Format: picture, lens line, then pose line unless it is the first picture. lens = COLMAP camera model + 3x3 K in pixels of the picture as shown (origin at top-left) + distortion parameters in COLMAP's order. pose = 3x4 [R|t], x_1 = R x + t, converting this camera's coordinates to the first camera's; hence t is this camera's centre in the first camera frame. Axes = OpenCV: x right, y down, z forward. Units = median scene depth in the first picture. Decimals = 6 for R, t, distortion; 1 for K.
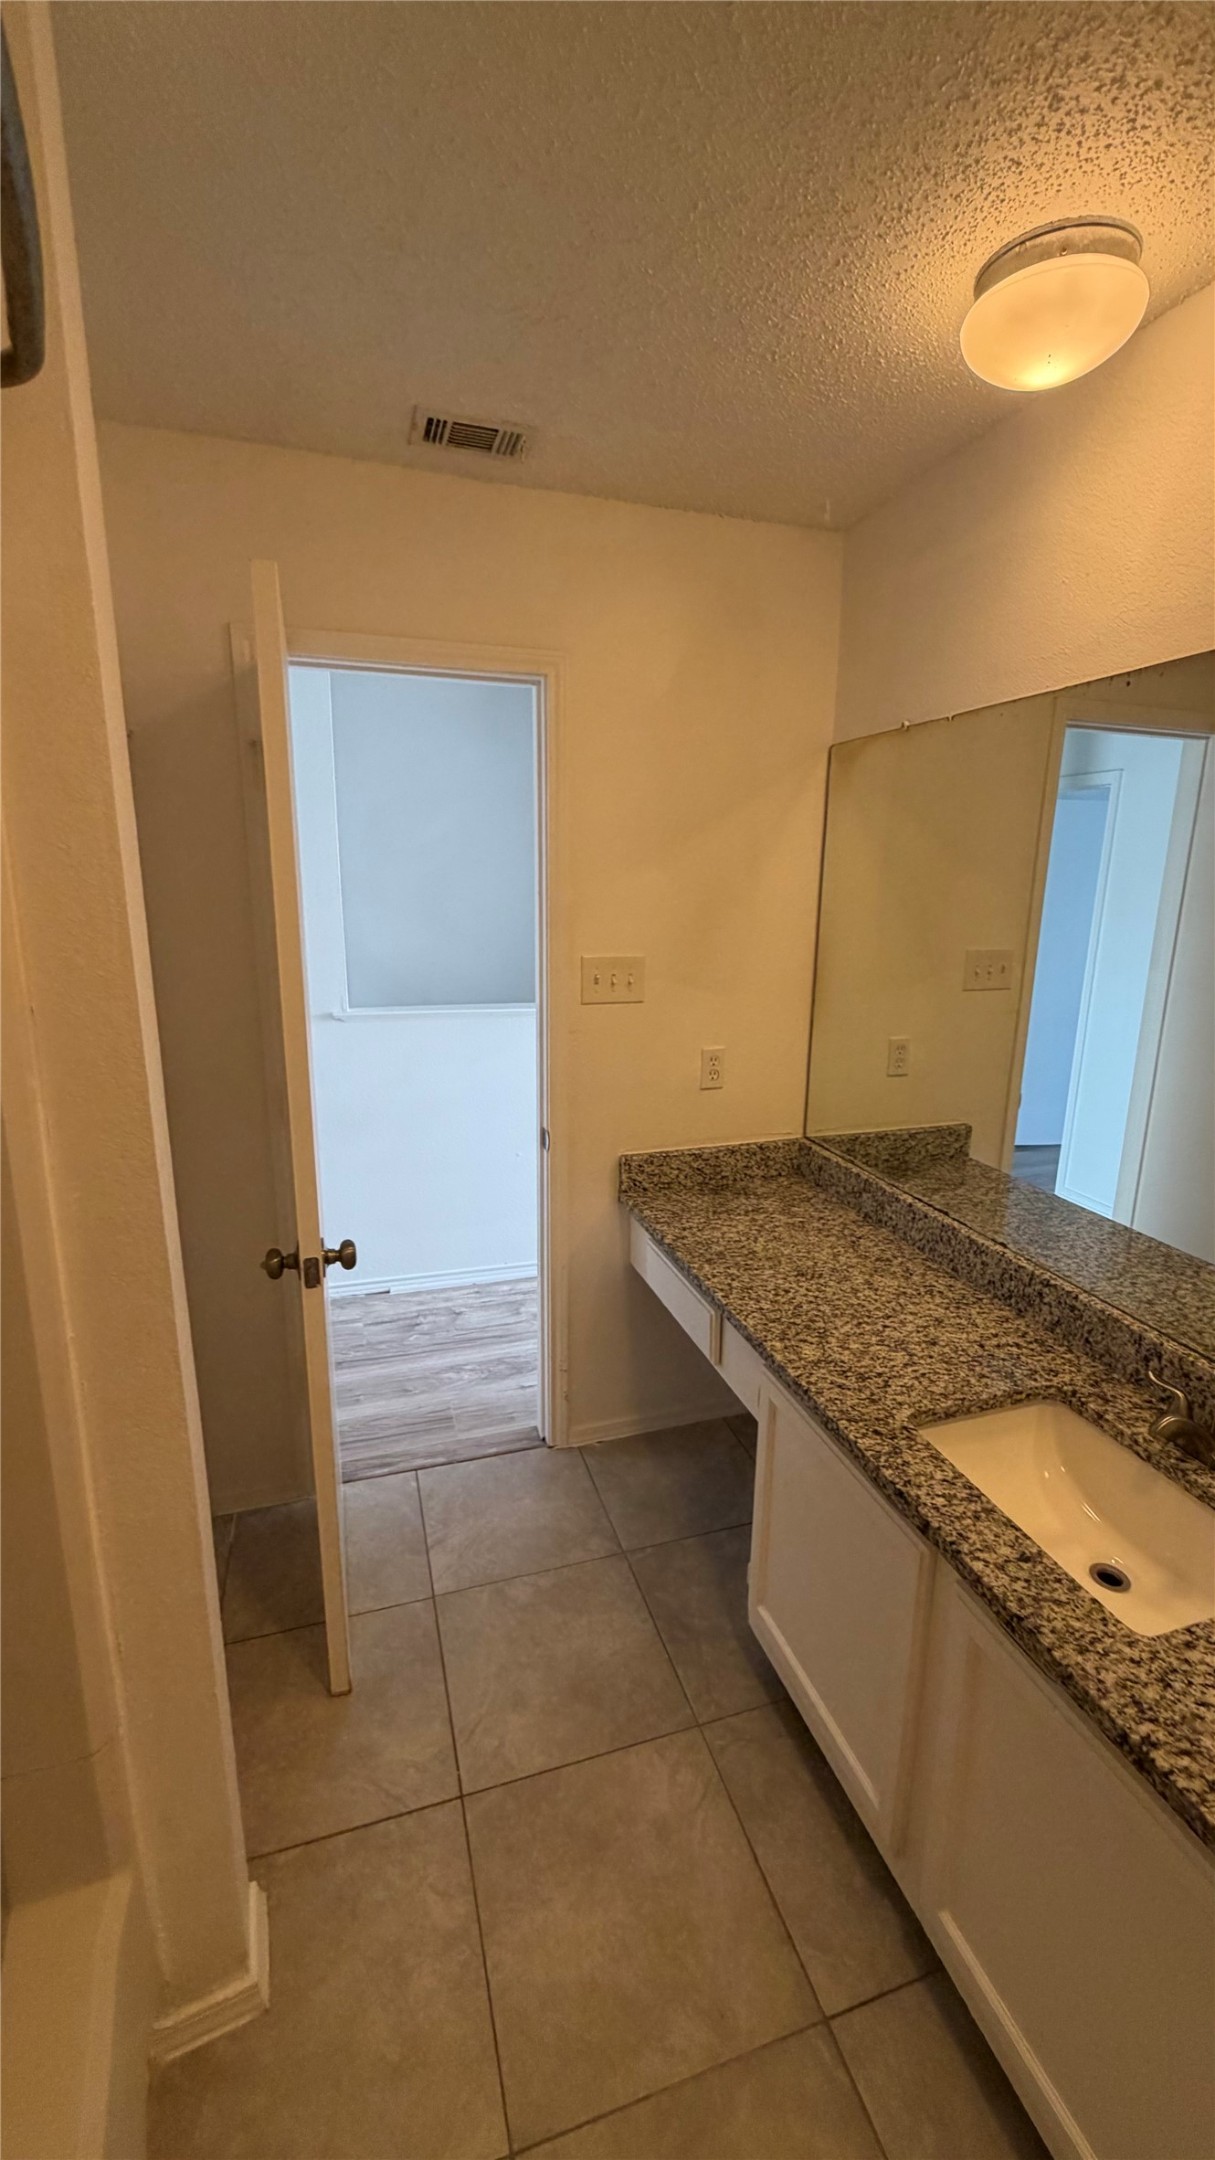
lens RADIAL K [[881.2, 0, 606.2], [0, 881.2, 1087.9], [0, 0, 1]] dist [-0.001491, -0.000145]
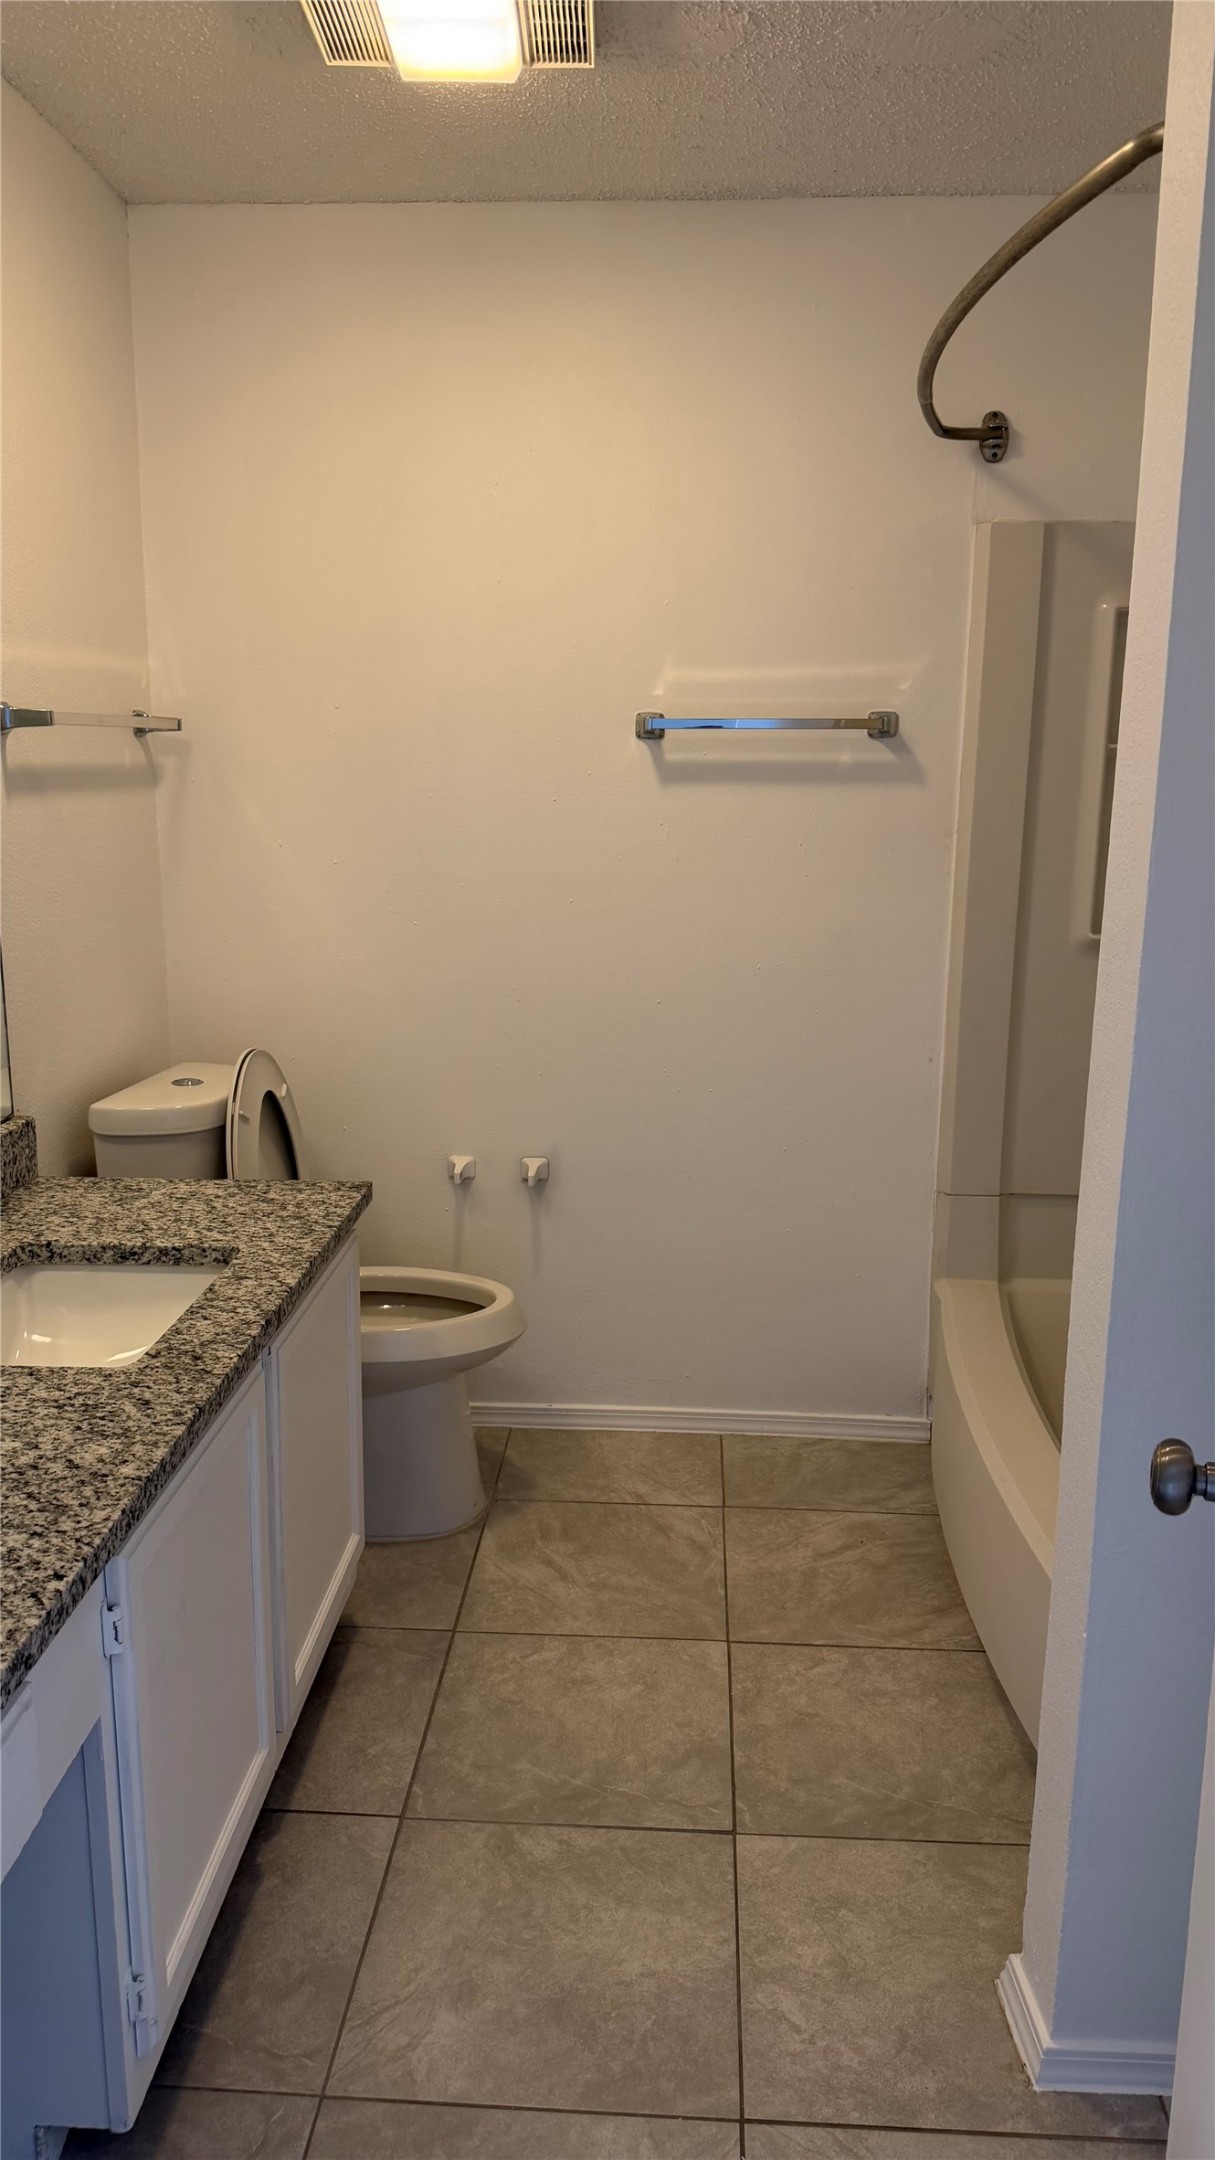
lens RADIAL K [[1530.2, 0, 607.5], [0, 1530.2, 1080.0], [0, 0, 1]] dist [0.180128, -0.445058]
pose [[-0.940493, -0.080384, 0.330168, -0.406455], [0.064096, 0.912214, 0.404669, -0.309242], [-0.333713, 0.401750, -0.852779, 1.820302]]
